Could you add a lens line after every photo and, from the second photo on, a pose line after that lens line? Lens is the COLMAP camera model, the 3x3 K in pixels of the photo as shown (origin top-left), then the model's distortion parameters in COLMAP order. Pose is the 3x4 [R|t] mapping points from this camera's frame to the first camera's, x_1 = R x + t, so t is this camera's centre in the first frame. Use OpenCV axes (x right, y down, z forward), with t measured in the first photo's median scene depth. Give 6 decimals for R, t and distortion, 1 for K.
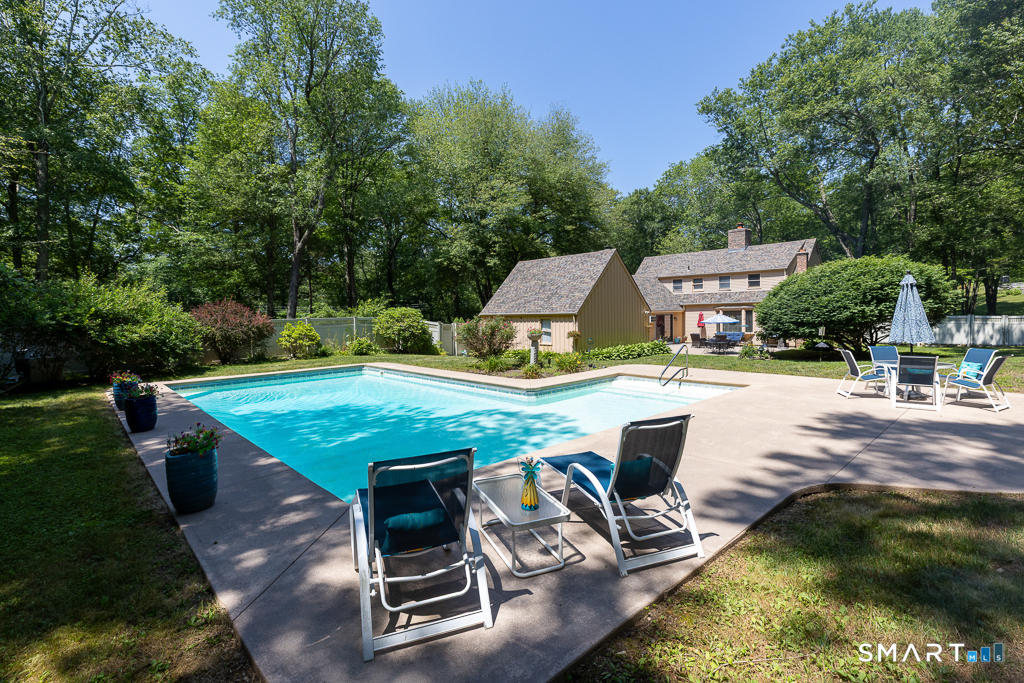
lens RADIAL K [[475.3, 0, 512.6], [0, 475.3, 343.4], [0, 0, 1]] dist [0.012629, -0.001691]
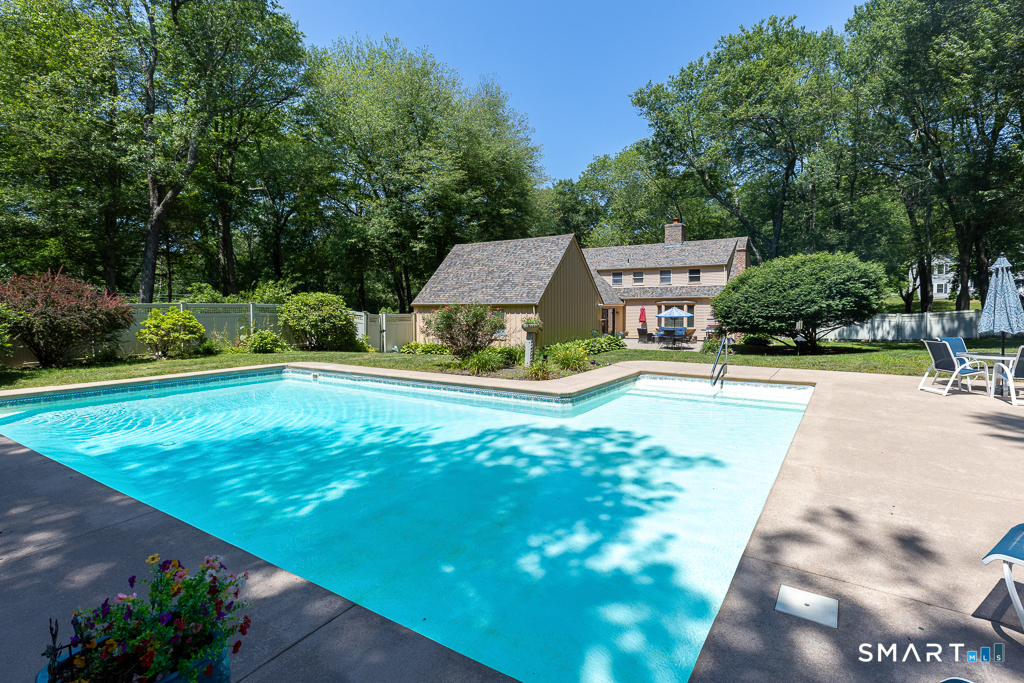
lens RADIAL K [[475.3, 0, 516.2], [0, 475.3, 337.2], [0, 0, 1]] dist [0.012629, -0.001691]
pose [[0.965914, 0.002137, 0.258856, -0.113939], [0.000082, 0.999963, -0.008561, 0.005668], [-0.258865, 0.008290, 0.965878, 0.141559]]
